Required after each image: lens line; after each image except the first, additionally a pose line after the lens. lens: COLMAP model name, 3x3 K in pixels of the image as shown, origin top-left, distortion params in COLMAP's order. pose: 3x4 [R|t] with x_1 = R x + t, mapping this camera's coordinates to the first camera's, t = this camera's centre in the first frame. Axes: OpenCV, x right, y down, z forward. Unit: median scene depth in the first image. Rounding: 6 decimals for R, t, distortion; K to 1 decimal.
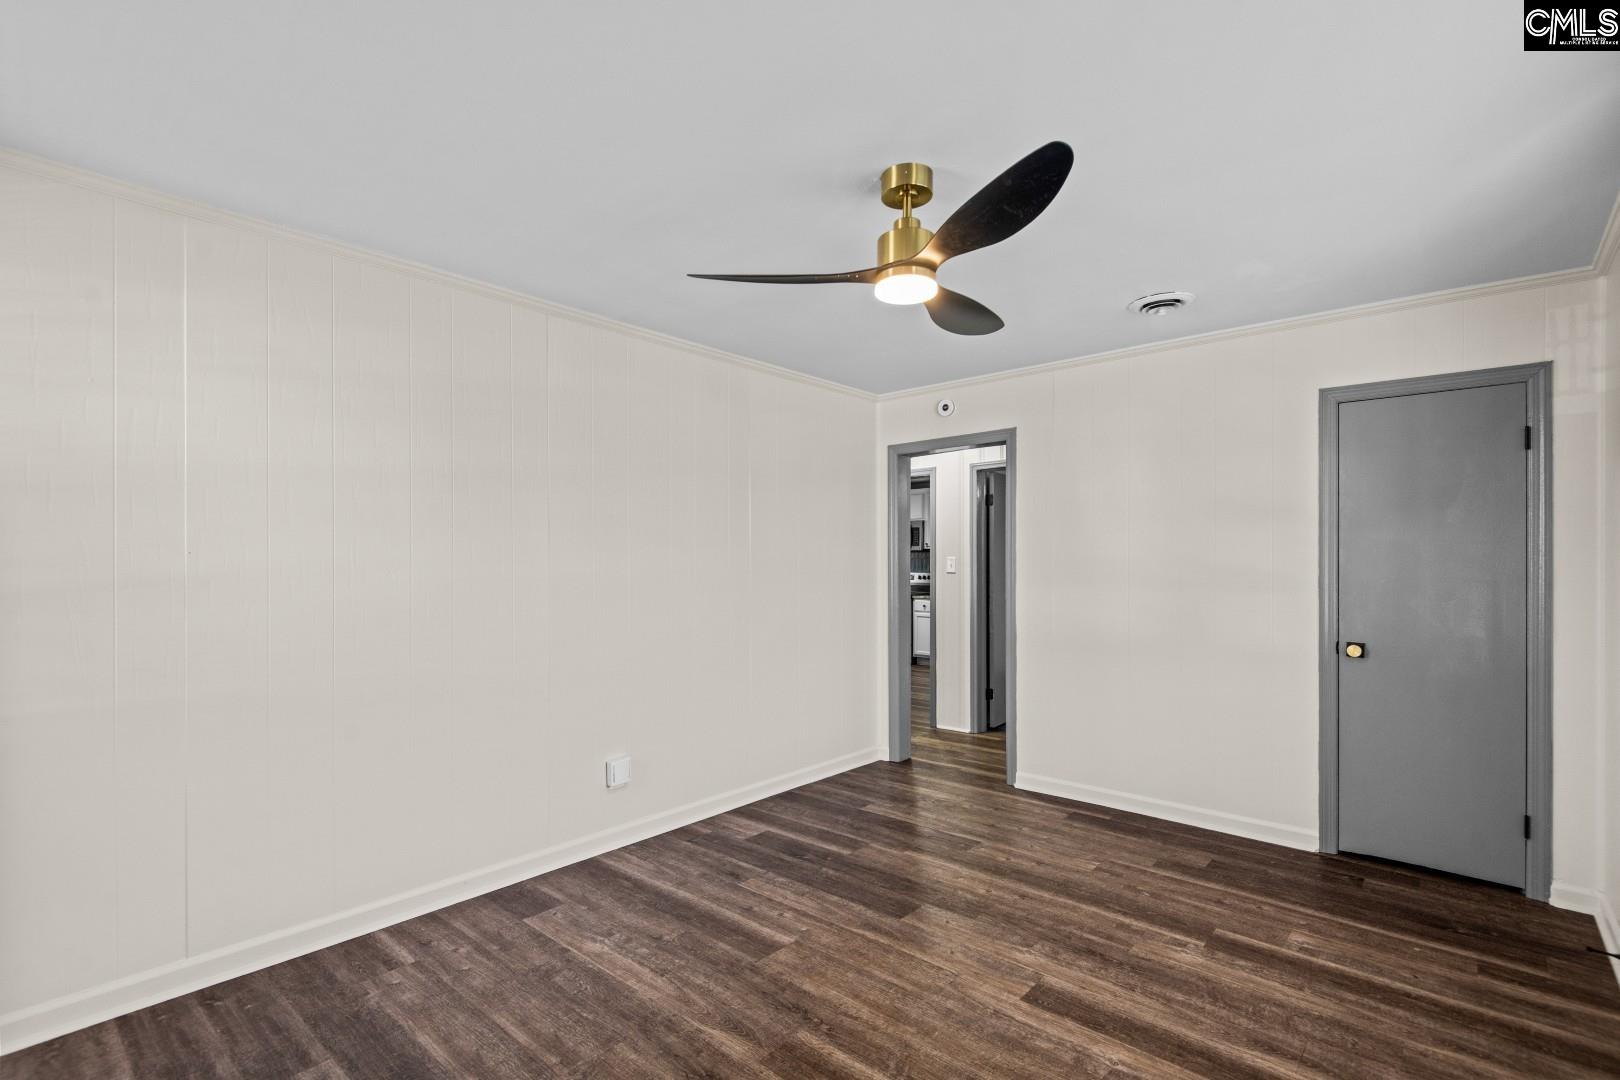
lens RADIAL K [[750.5, 0, 807.0], [0, 750.5, 539.7], [0, 0, 1]] dist [0.035772, -0.018874]
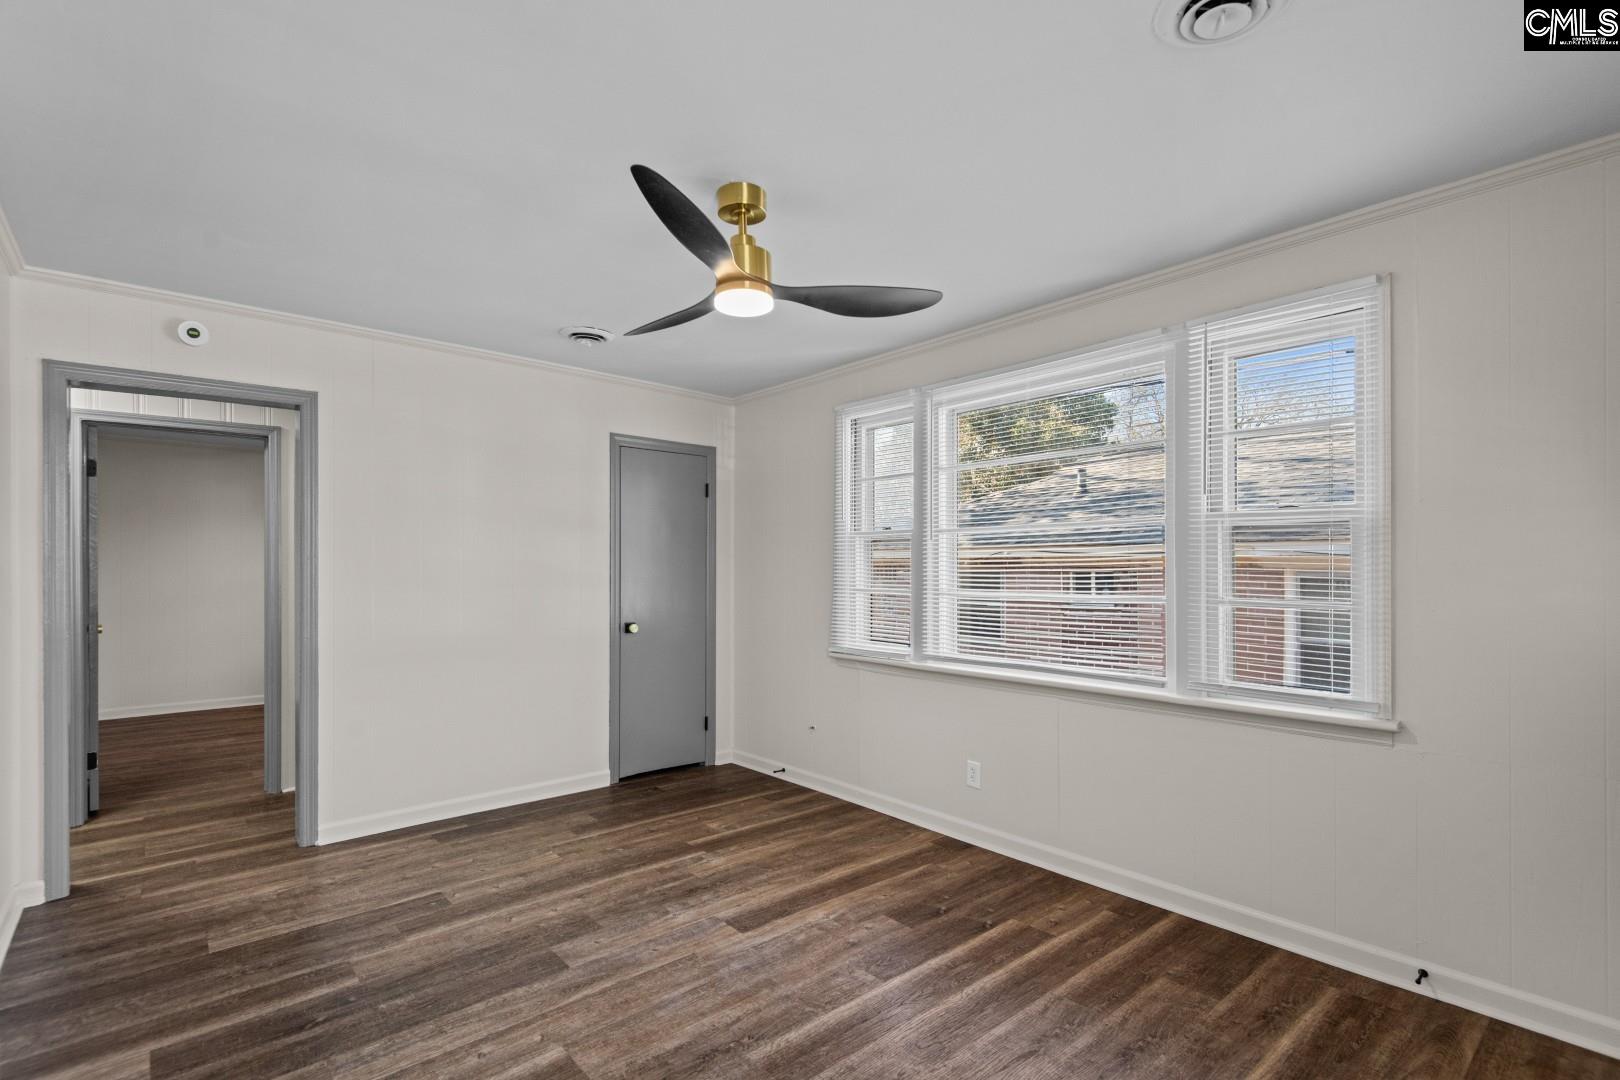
lens RADIAL K [[750.5, 0, 807.0], [0, 750.5, 539.7], [0, 0, 1]] dist [0.035772, -0.018874]
pose [[0.136674, 0.036939, 0.989927, -0.708287], [-0.033410, 0.998908, -0.032662, 0.023440], [-0.990053, -0.028609, 0.137758, 0.600688]]
